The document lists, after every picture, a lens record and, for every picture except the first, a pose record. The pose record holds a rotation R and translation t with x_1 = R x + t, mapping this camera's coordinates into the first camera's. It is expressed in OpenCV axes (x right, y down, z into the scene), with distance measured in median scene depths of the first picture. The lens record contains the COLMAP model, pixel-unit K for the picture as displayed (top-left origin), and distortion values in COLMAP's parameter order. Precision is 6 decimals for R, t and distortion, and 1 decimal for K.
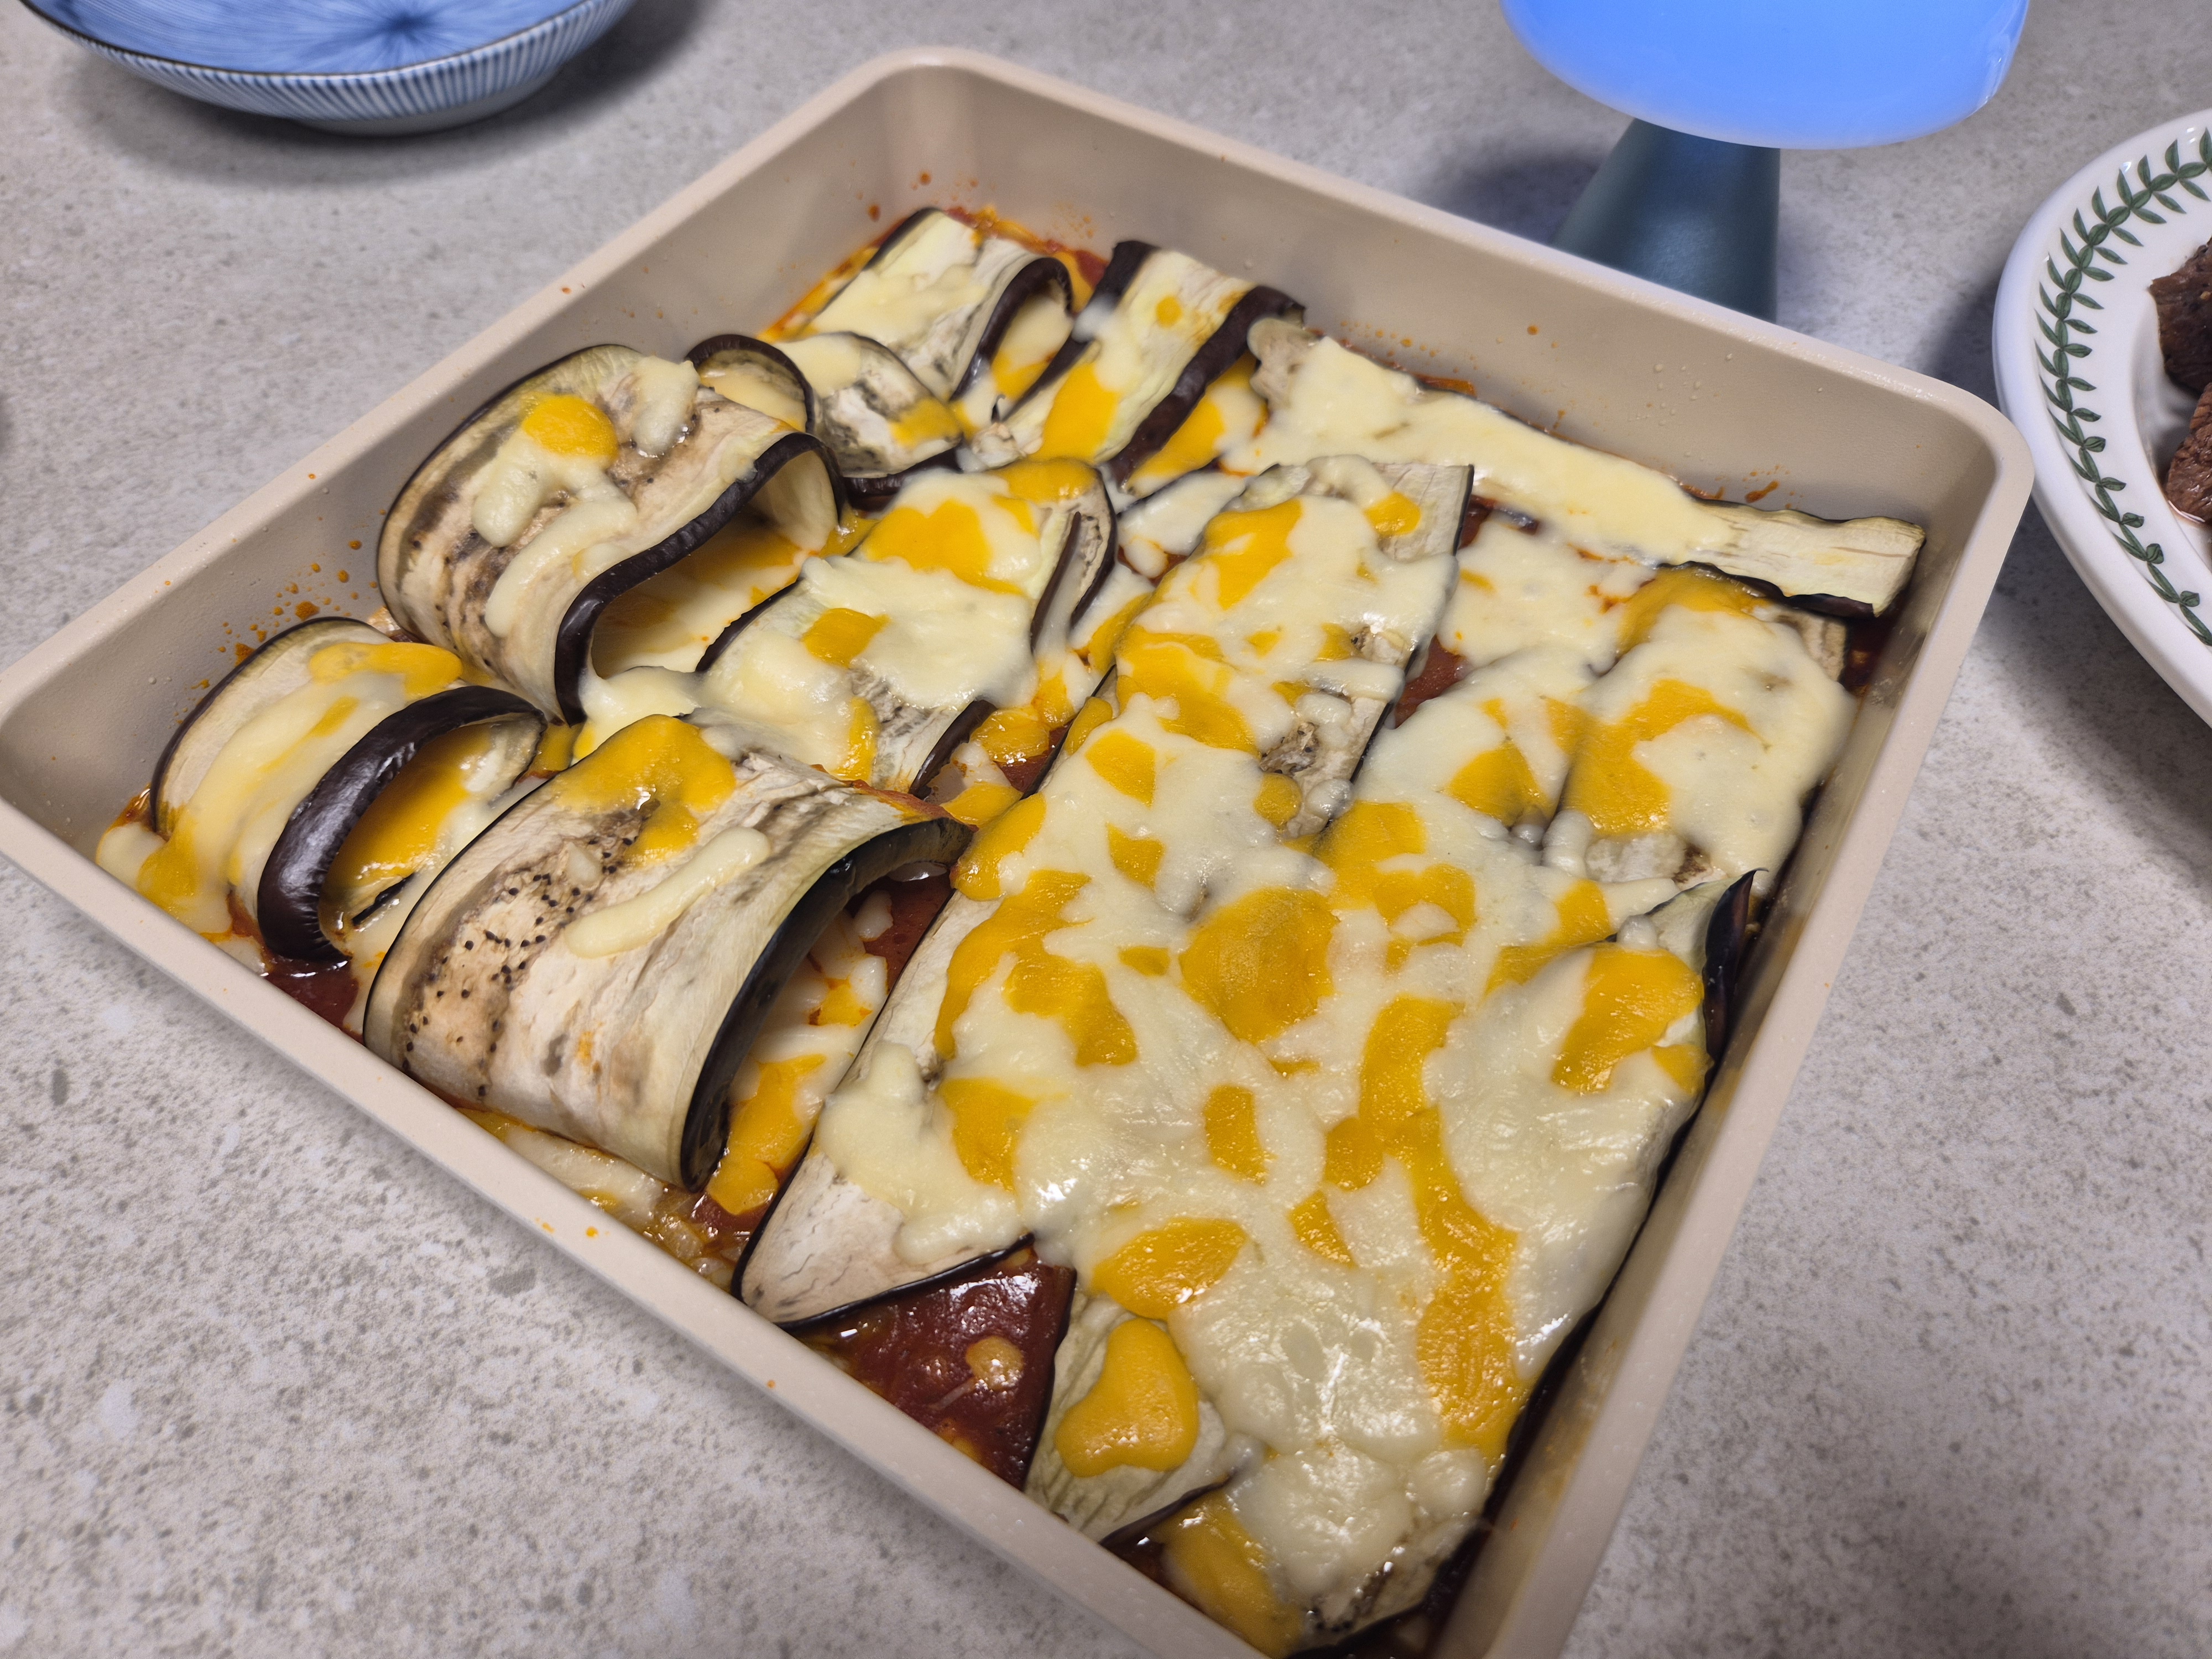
lens RADIAL K [[1525.1, 0, 1106.0], [0, 1525.1, 829.5], [0, 0, 1]] dist [0.010091, -0.025431]
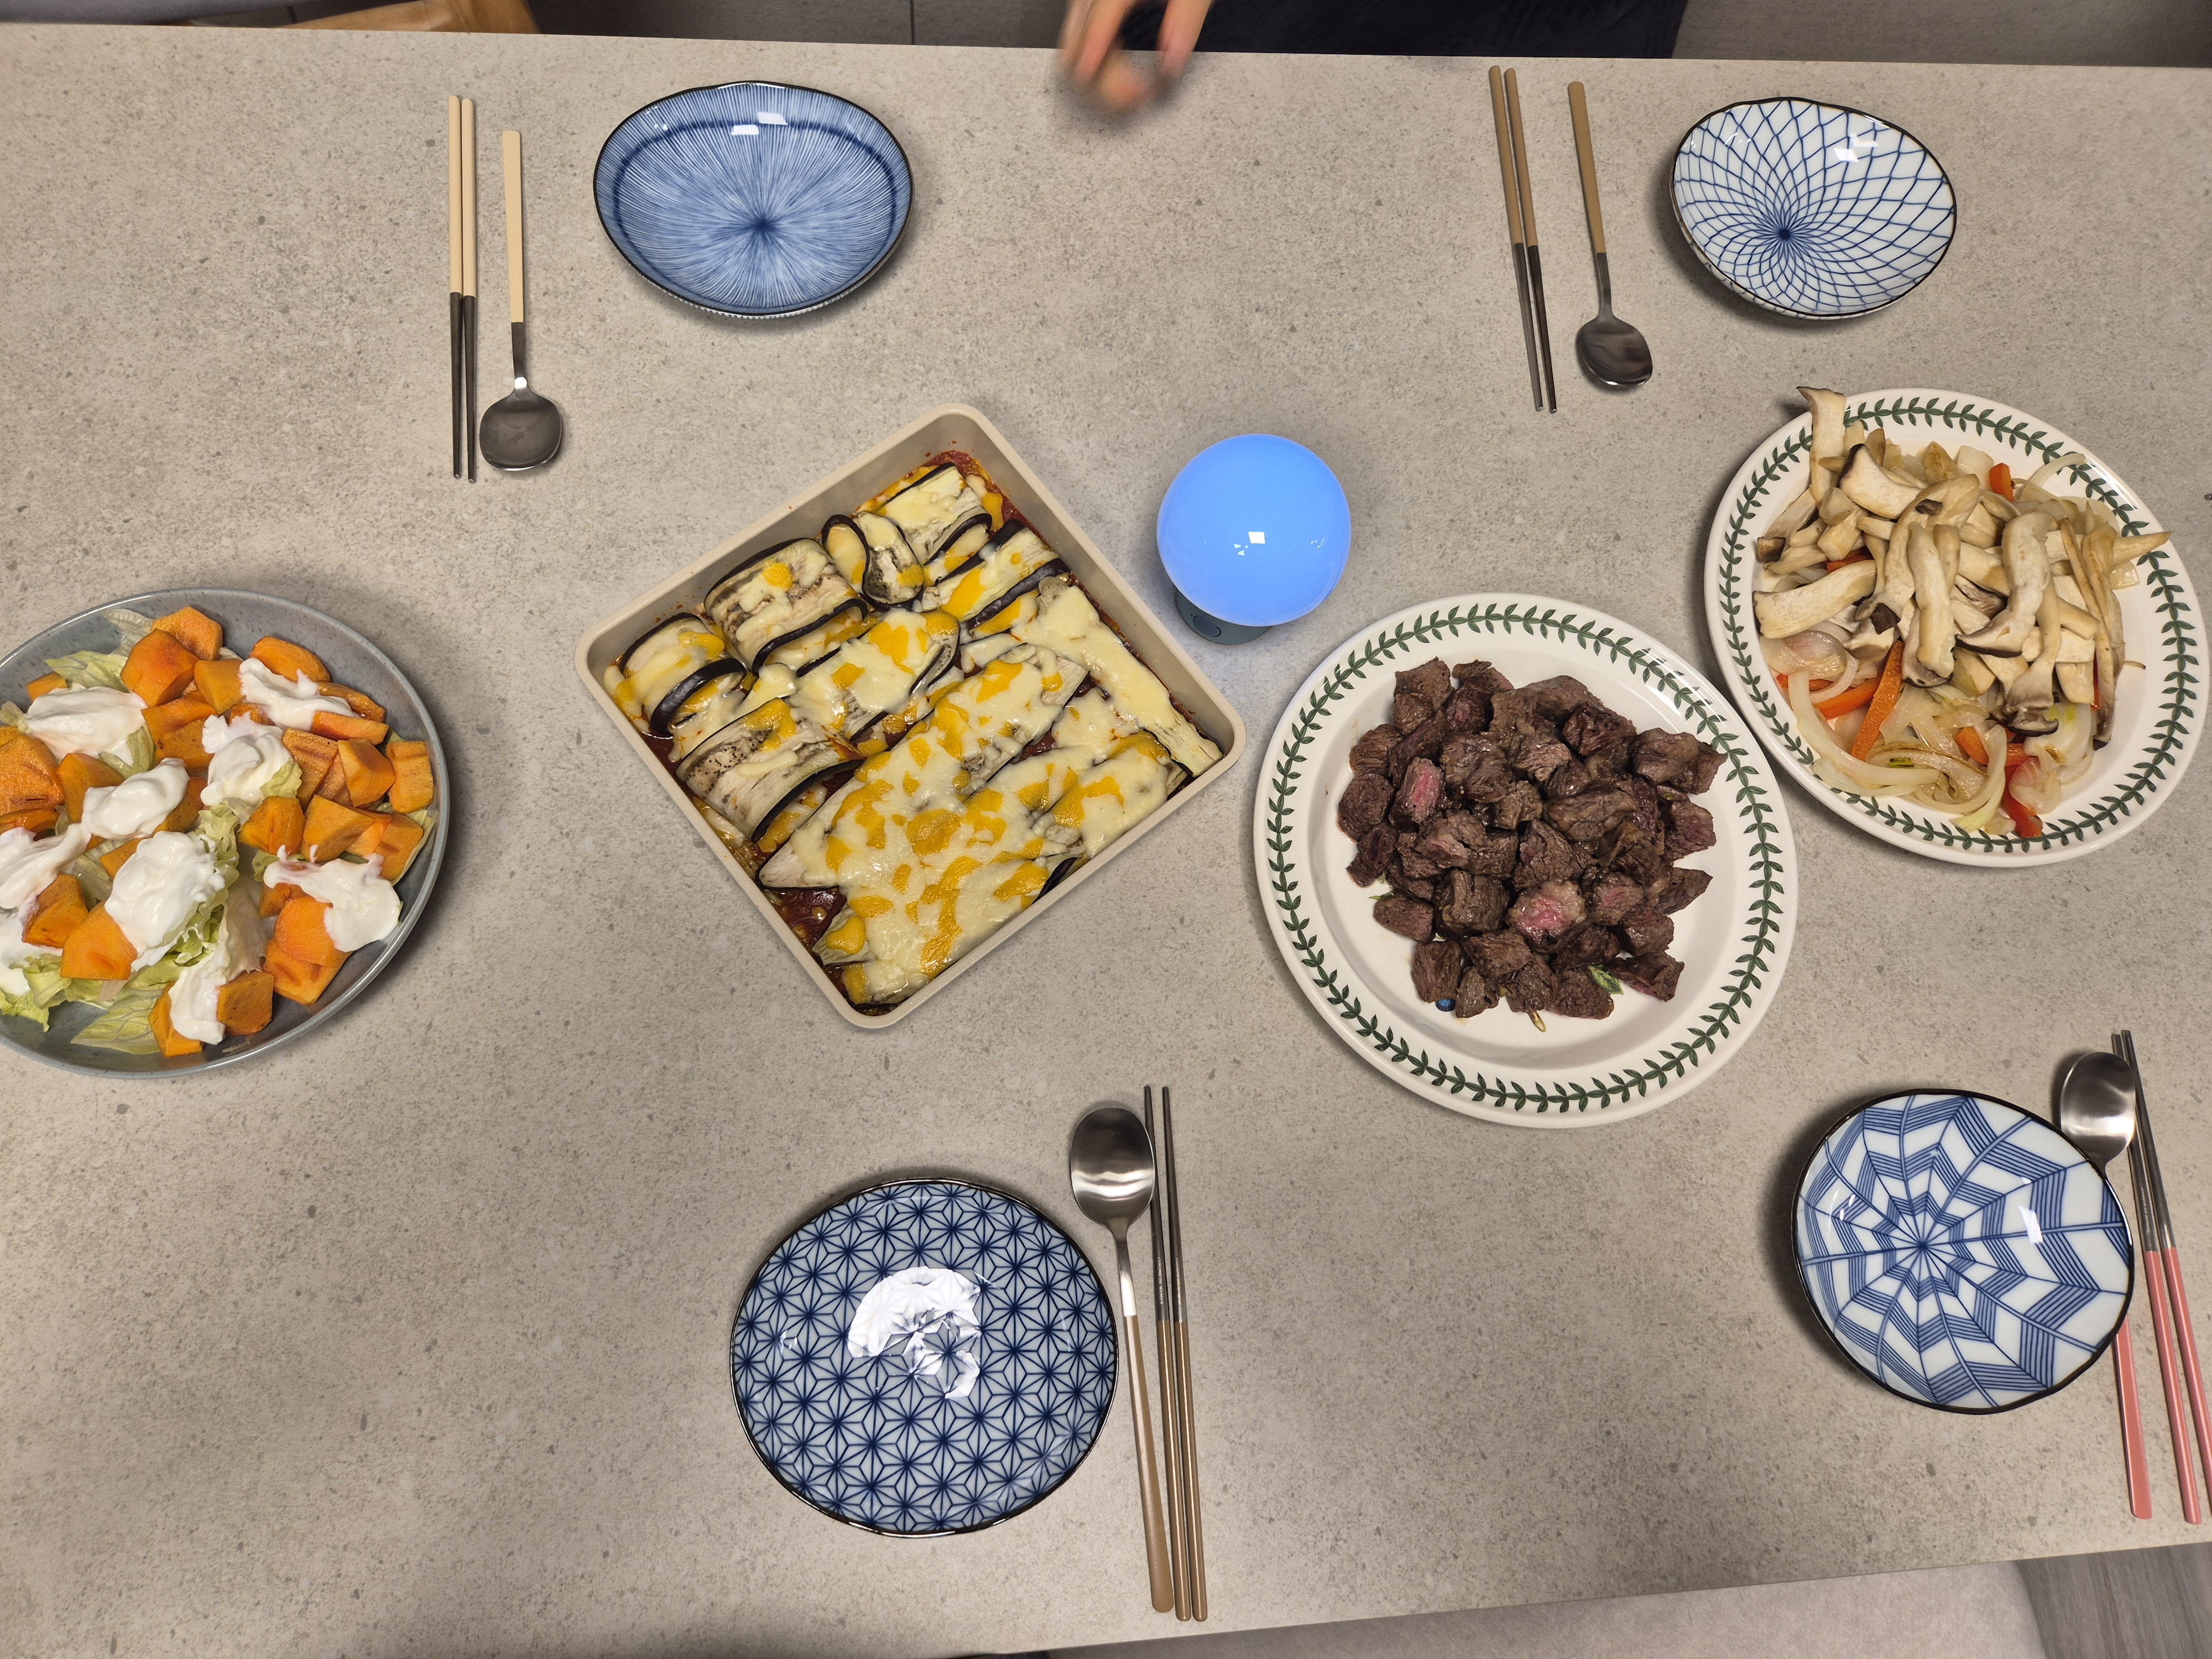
lens RADIAL K [[1464.0, 0, 1106.0], [0, 1464.0, 829.5], [0, 0, 1]] dist [0.039341, -0.034560]
pose [[0.941875, 0.335963, 0.000422, 0.427625], [-0.316296, 0.886313, 0.338239, -1.046826], [0.113262, -0.318713, 0.941060, -1.839664]]
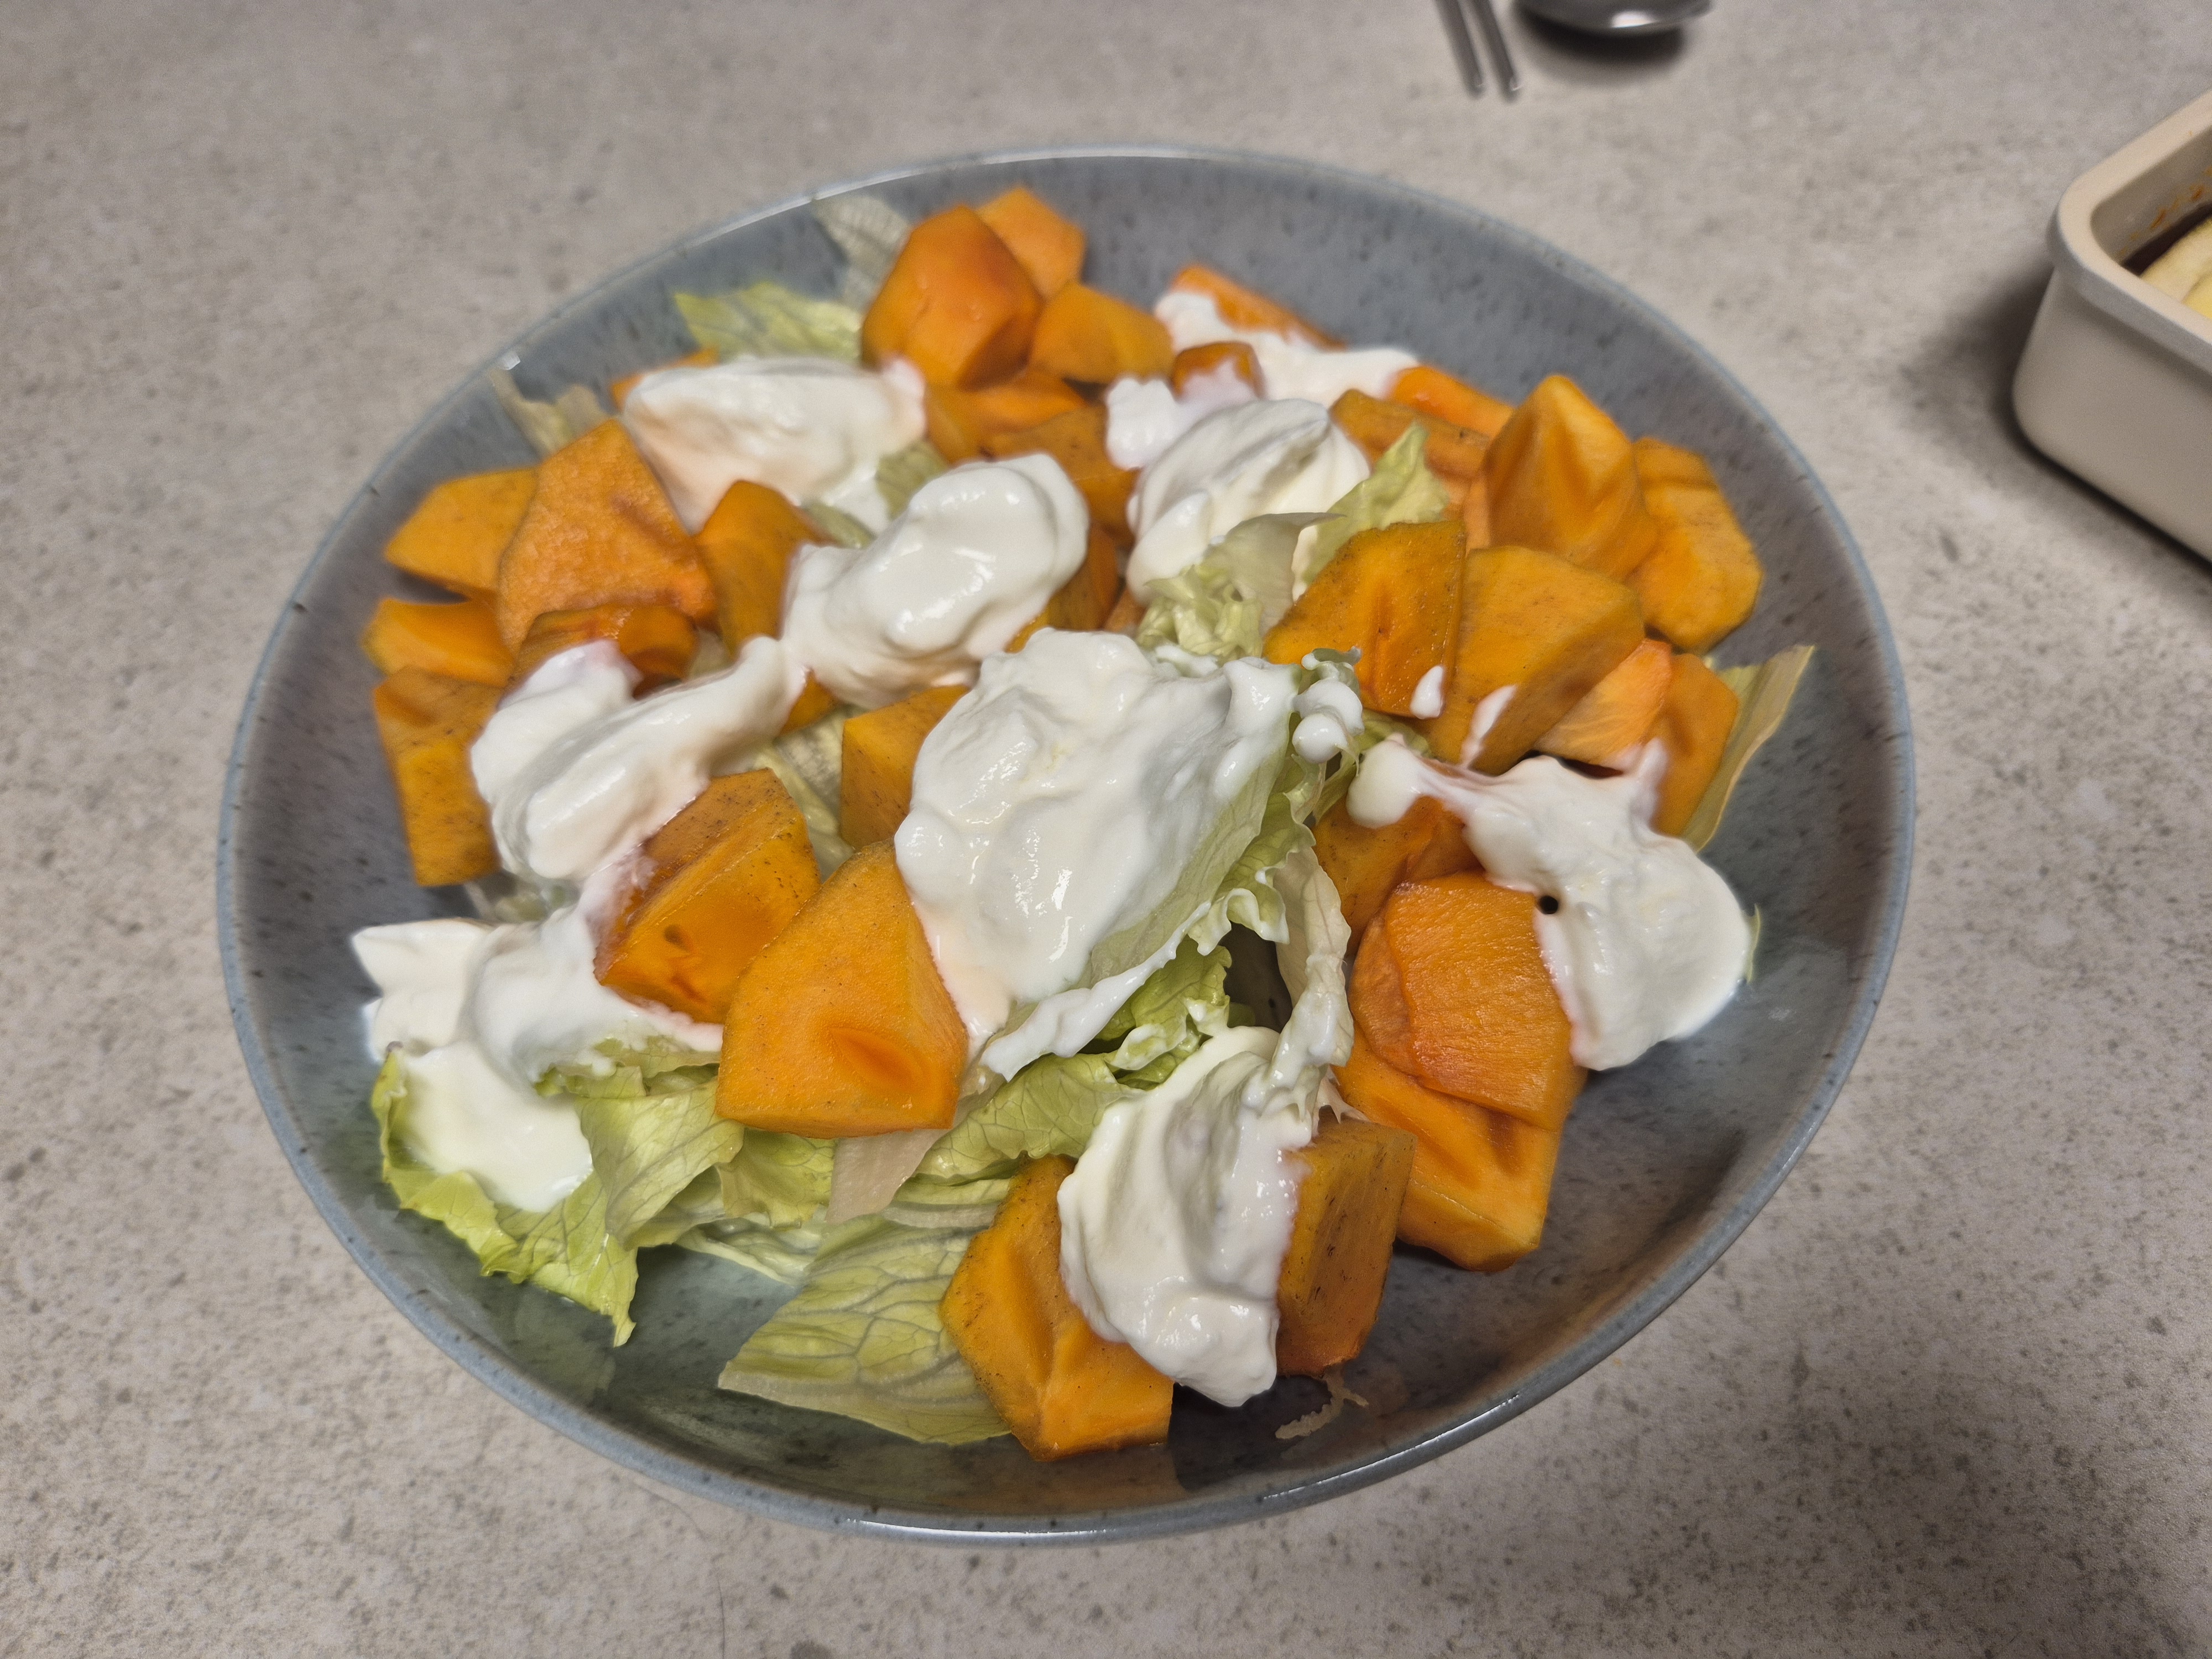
lens RADIAL K [[1525.1, 0, 1106.0], [0, 1525.1, 829.5], [0, 0, 1]] dist [0.010091, -0.025431]
pose [[0.930672, 0.270586, -0.246239, -0.913546], [-0.251312, 0.961949, 0.107218, 0.401923], [0.265881, -0.037902, 0.963260, -0.303191]]
